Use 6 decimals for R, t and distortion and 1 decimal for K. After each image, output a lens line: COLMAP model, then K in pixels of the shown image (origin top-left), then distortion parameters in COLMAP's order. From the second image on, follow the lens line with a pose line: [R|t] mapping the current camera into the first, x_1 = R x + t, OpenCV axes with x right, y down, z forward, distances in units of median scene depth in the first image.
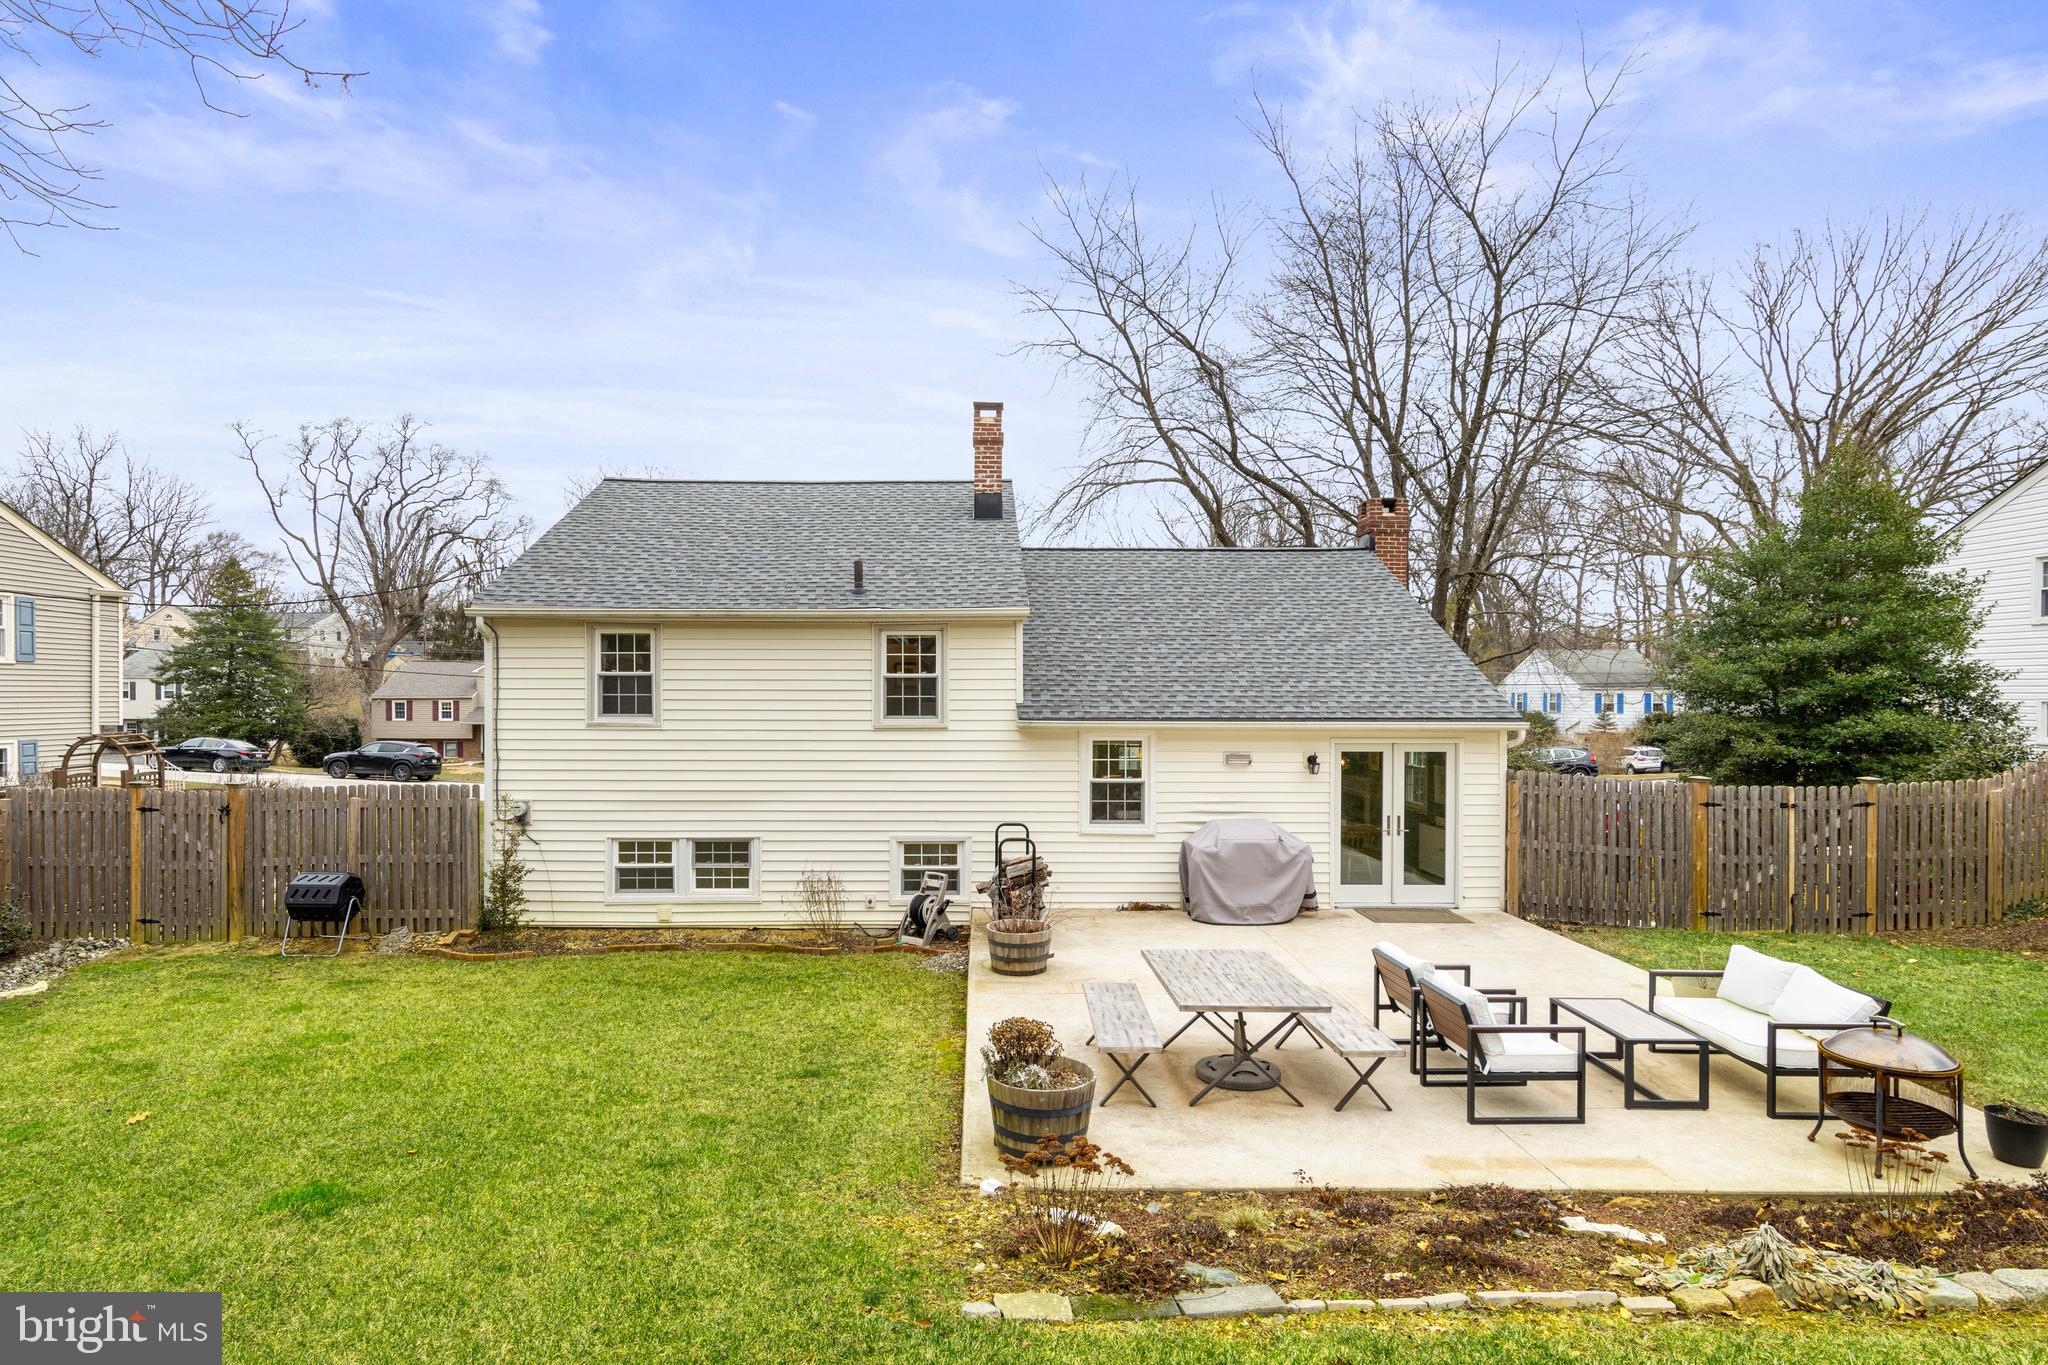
lens RADIAL K [[1060.8, 0, 1024.0], [0, 1060.8, 682.5], [0, 0, 1]] dist [0.011991, -0.000240]
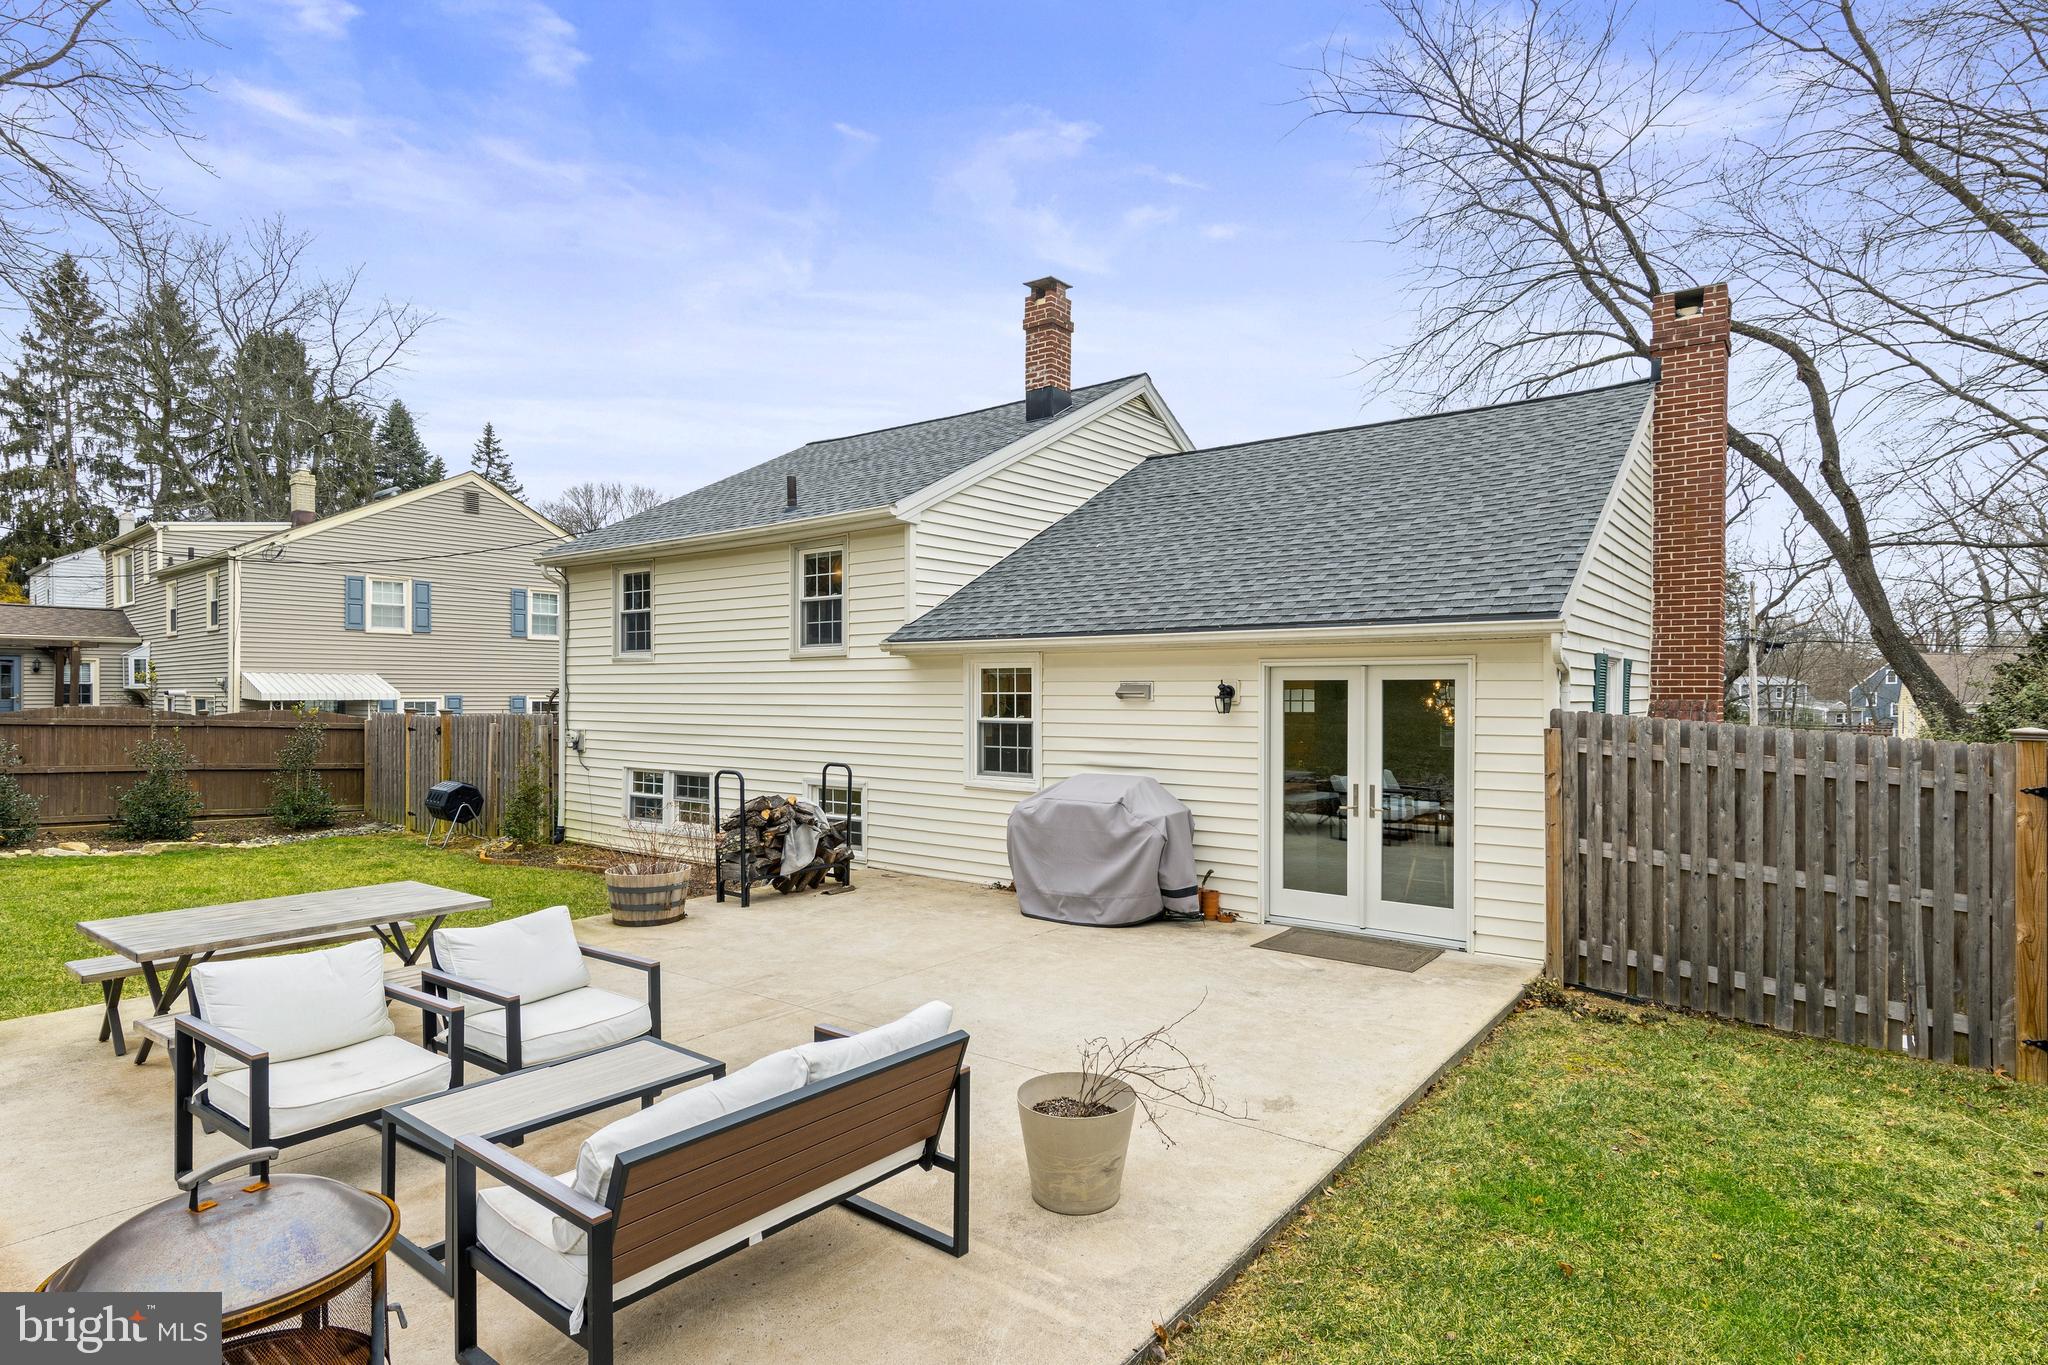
lens RADIAL K [[1060.8, 0, 1024.0], [0, 1060.8, 682.5], [0, 0, 1]] dist [0.011991, -0.000240]
pose [[0.794923, -0.007033, -0.606669, 0.563944], [0.006194, 0.999975, -0.003477, 0.068231], [0.606679, -0.000993, 0.794947, 0.400459]]
